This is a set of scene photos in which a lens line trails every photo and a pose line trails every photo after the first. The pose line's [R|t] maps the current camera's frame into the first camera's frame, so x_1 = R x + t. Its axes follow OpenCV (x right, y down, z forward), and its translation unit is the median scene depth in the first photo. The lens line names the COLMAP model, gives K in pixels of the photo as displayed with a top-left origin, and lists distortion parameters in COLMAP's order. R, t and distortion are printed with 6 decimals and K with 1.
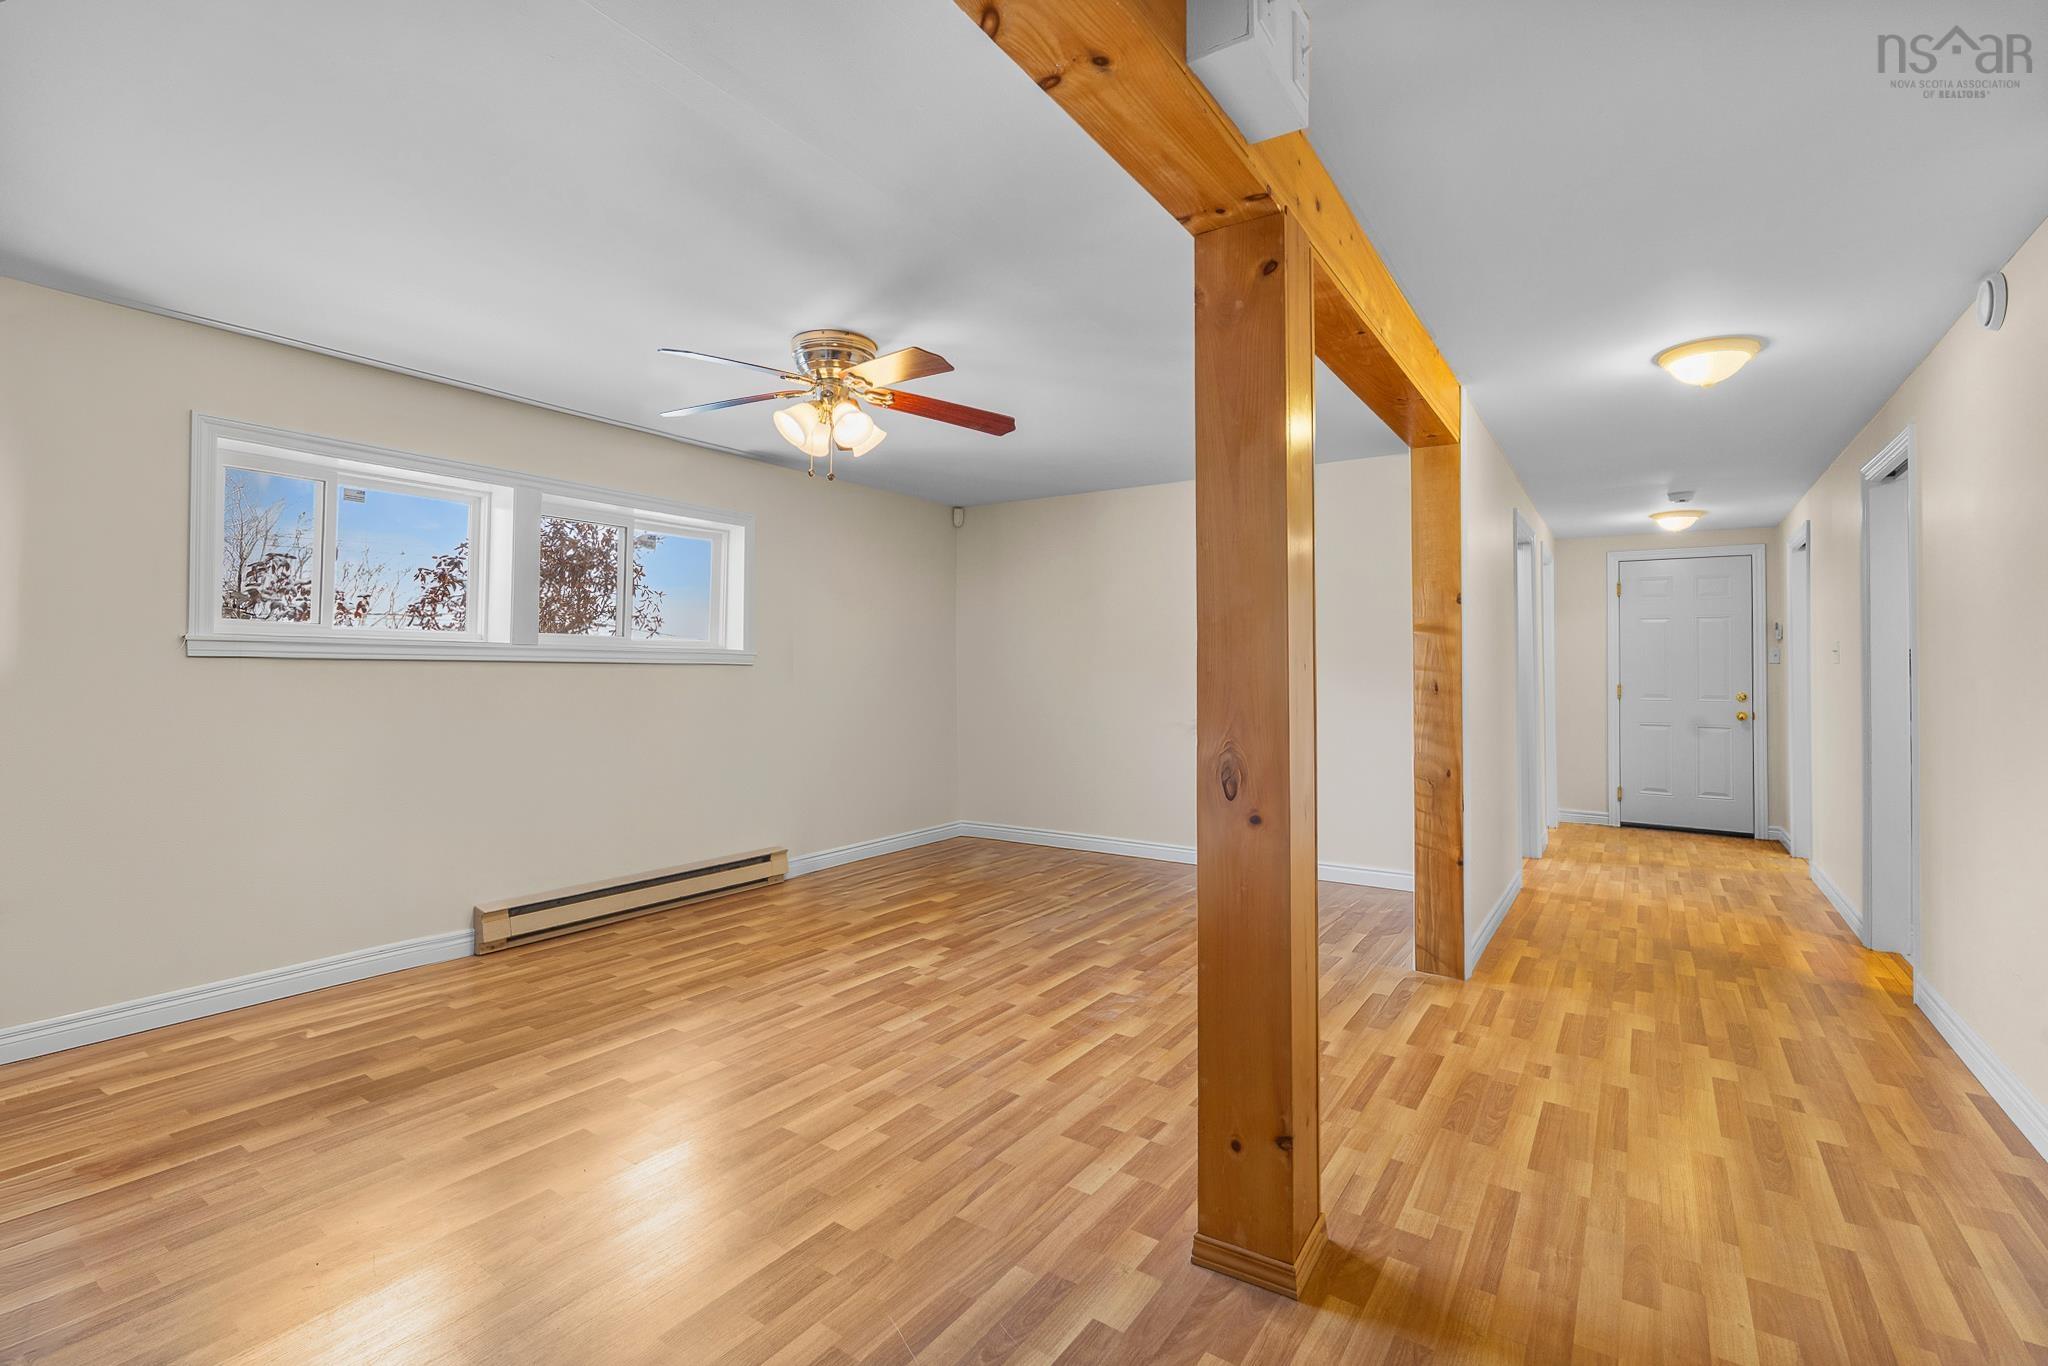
lens RADIAL K [[912.5, 0, 1019.7], [0, 912.5, 673.5], [0, 0, 1]] dist [-0.001616, 0.000175]
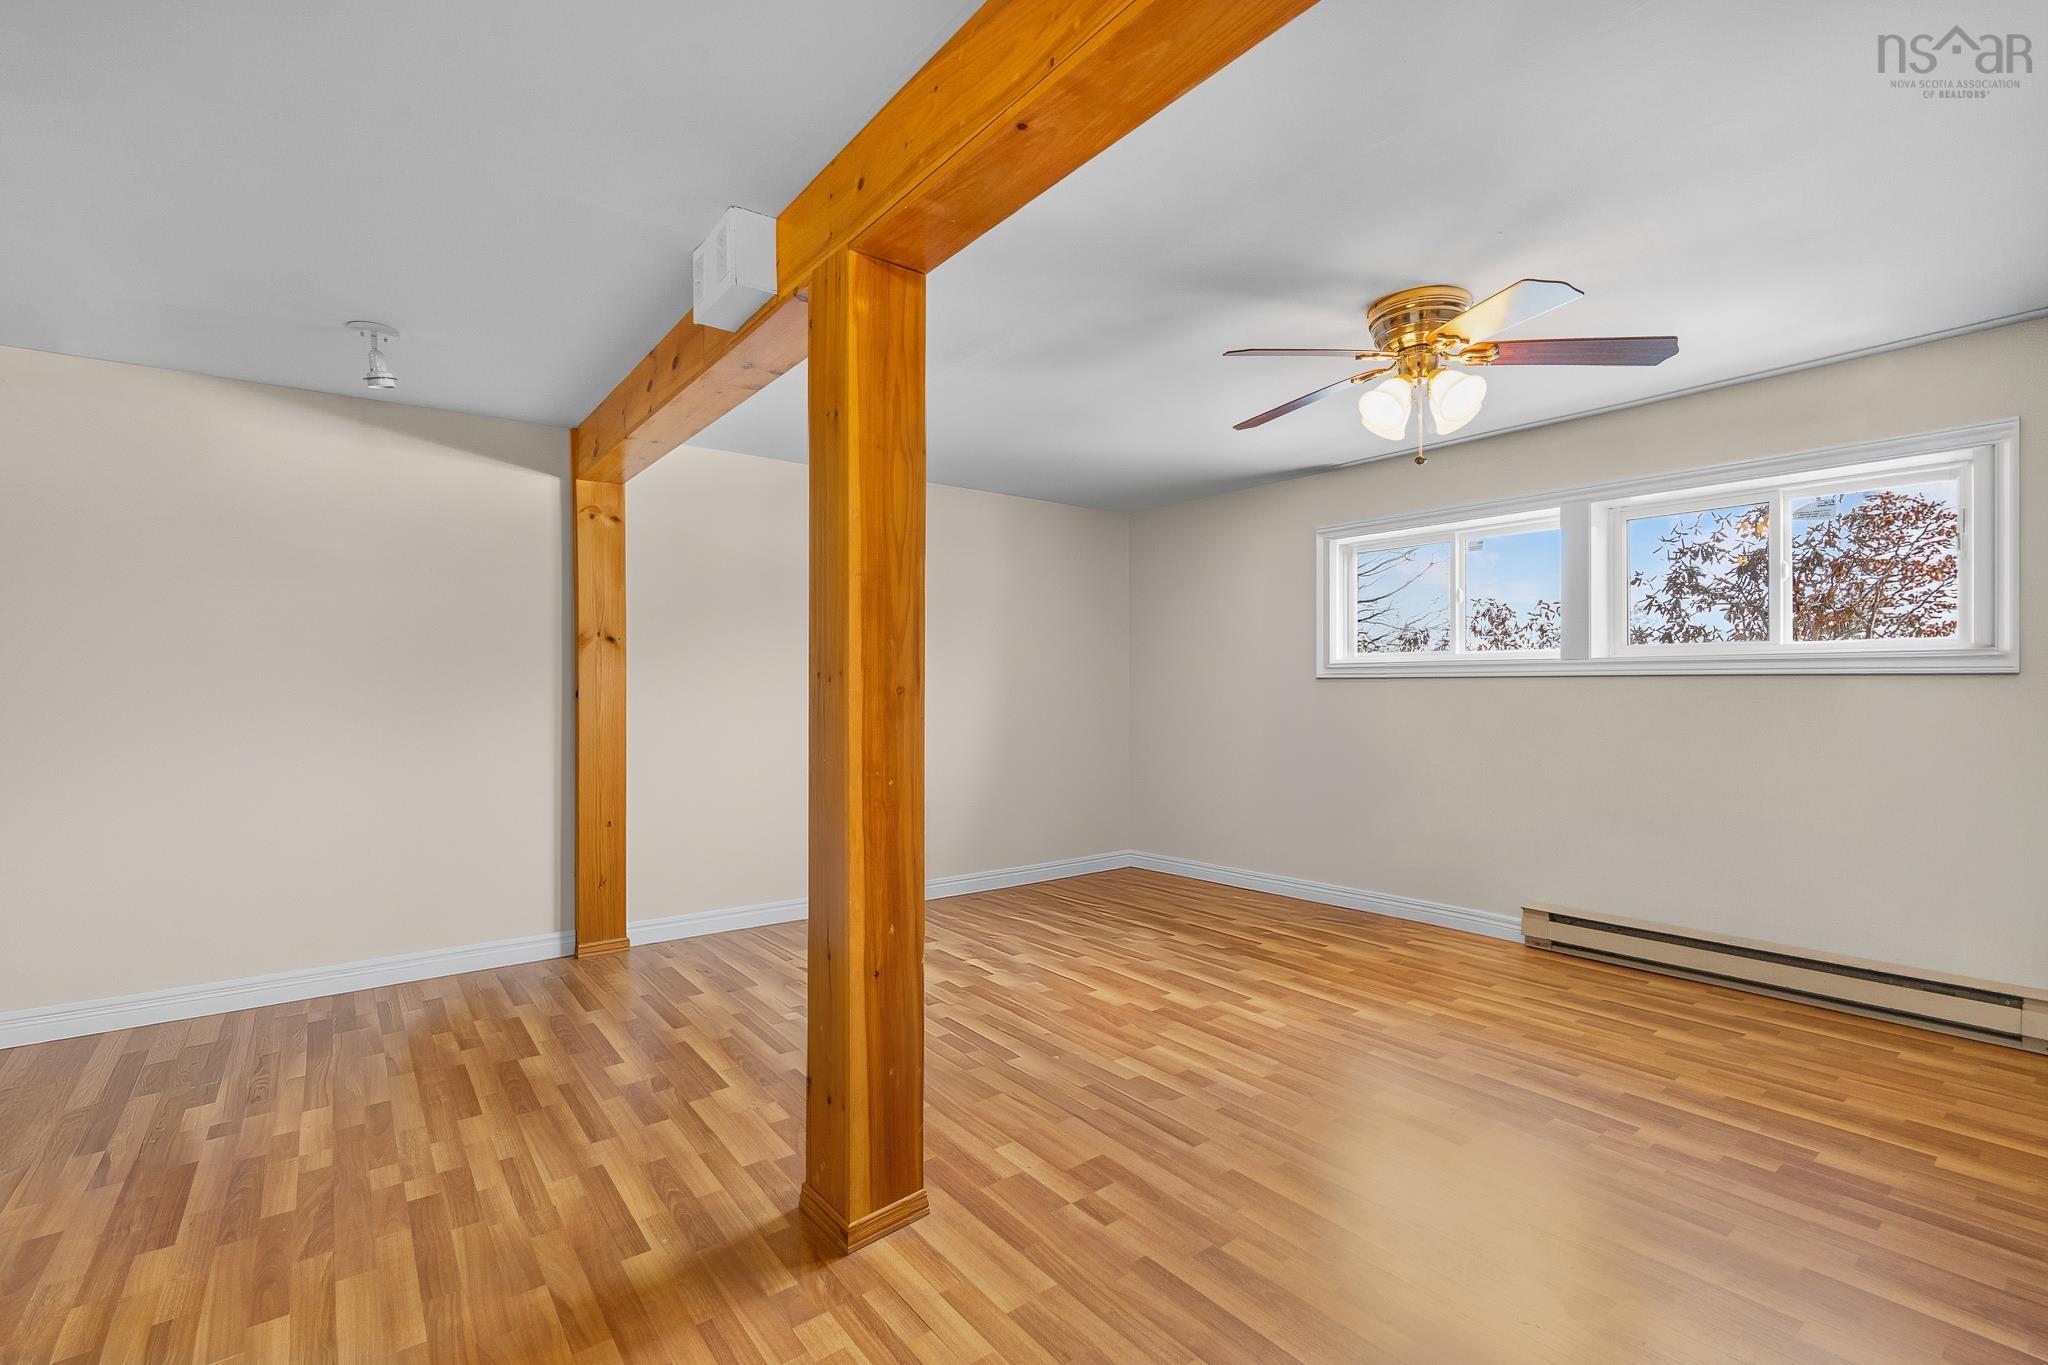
lens RADIAL K [[909.8, 0, 1017.0], [0, 909.8, 689.5], [0, 0, 1]] dist [-0.010173, 0.000222]
pose [[-0.315260, -0.004117, -0.948997, 0.852432], [-0.001428, 0.999992, -0.003863, 0.011930], [0.949004, 0.000137, -0.315263, 1.045552]]
